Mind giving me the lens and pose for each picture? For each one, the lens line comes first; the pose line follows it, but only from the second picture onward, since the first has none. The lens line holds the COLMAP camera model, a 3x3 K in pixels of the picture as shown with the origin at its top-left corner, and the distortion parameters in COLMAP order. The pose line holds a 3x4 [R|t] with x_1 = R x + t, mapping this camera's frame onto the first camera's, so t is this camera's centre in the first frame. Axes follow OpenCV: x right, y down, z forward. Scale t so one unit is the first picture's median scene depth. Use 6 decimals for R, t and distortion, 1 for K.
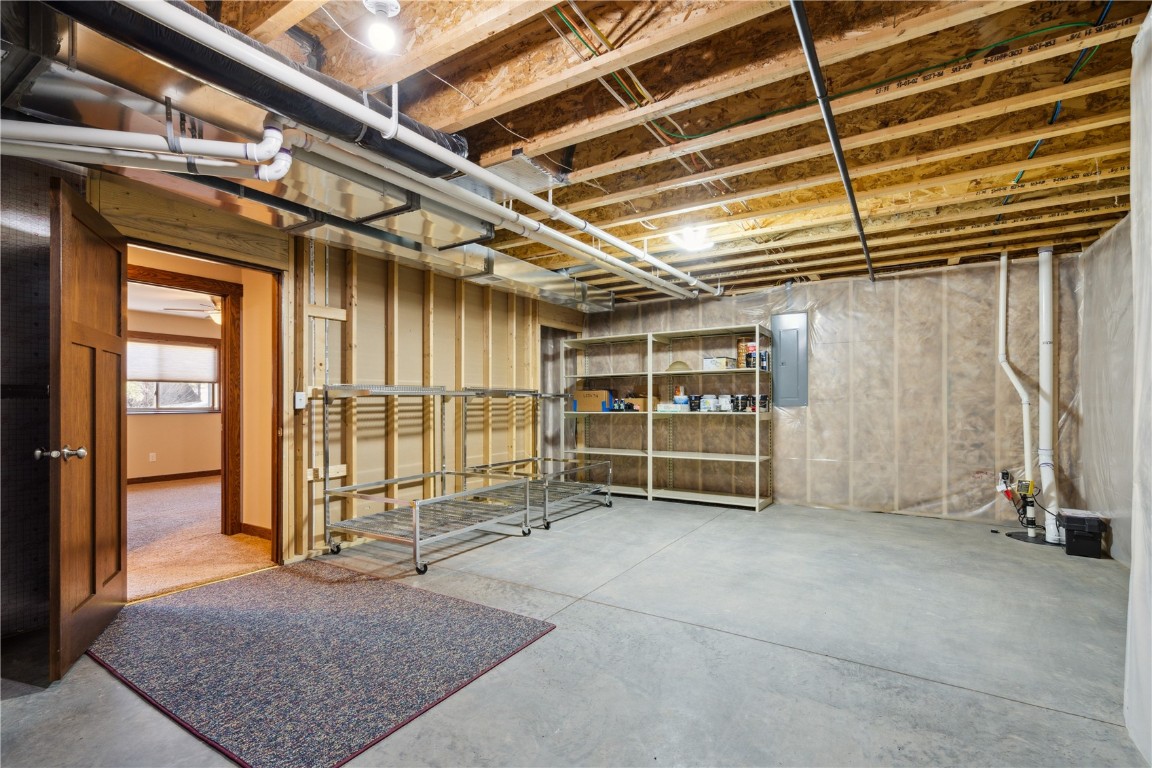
lens RADIAL K [[522.4, 0, 581.9], [0, 522.4, 403.4], [0, 0, 1]] dist [-0.000255, 0.000928]
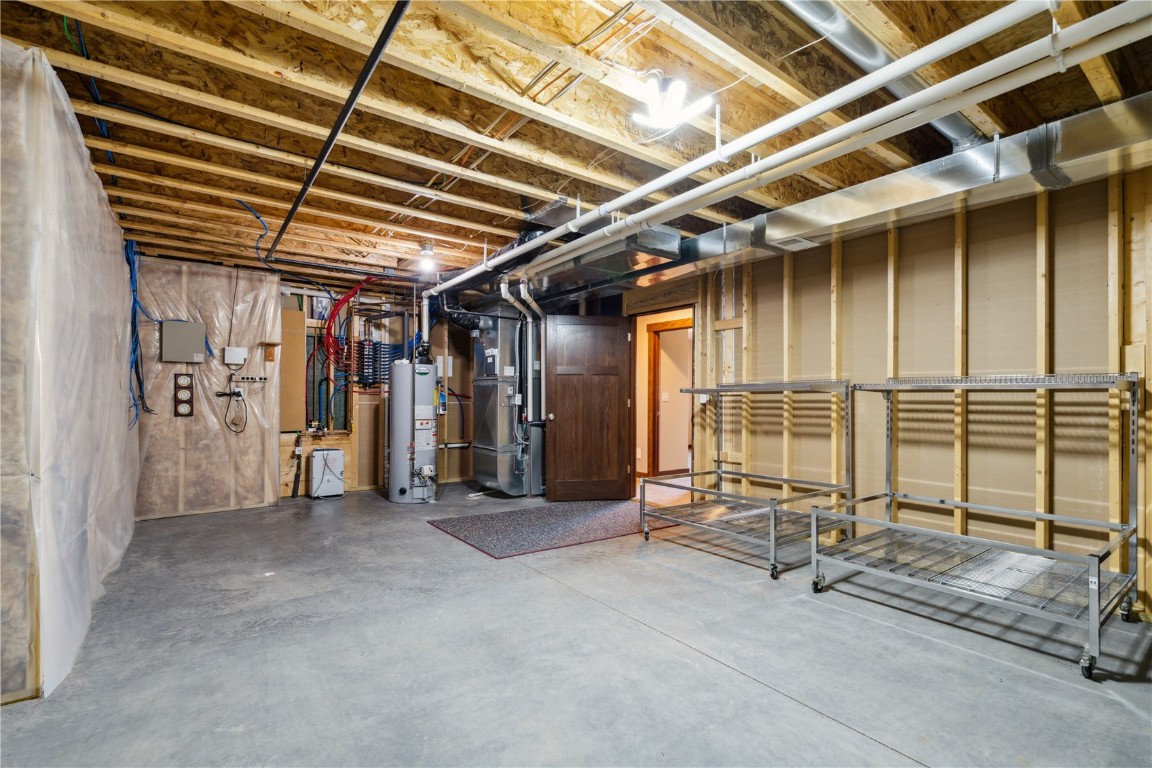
lens RADIAL K [[522.4, 0, 576.4], [0, 522.4, 393.1], [0, 0, 1]] dist [-0.000255, 0.000928]
pose [[-0.371311, -0.008702, -0.928468, 0.791534], [-0.002365, 0.999962, -0.008426, -0.004412], [0.928506, -0.000933, -0.371317, 1.156530]]
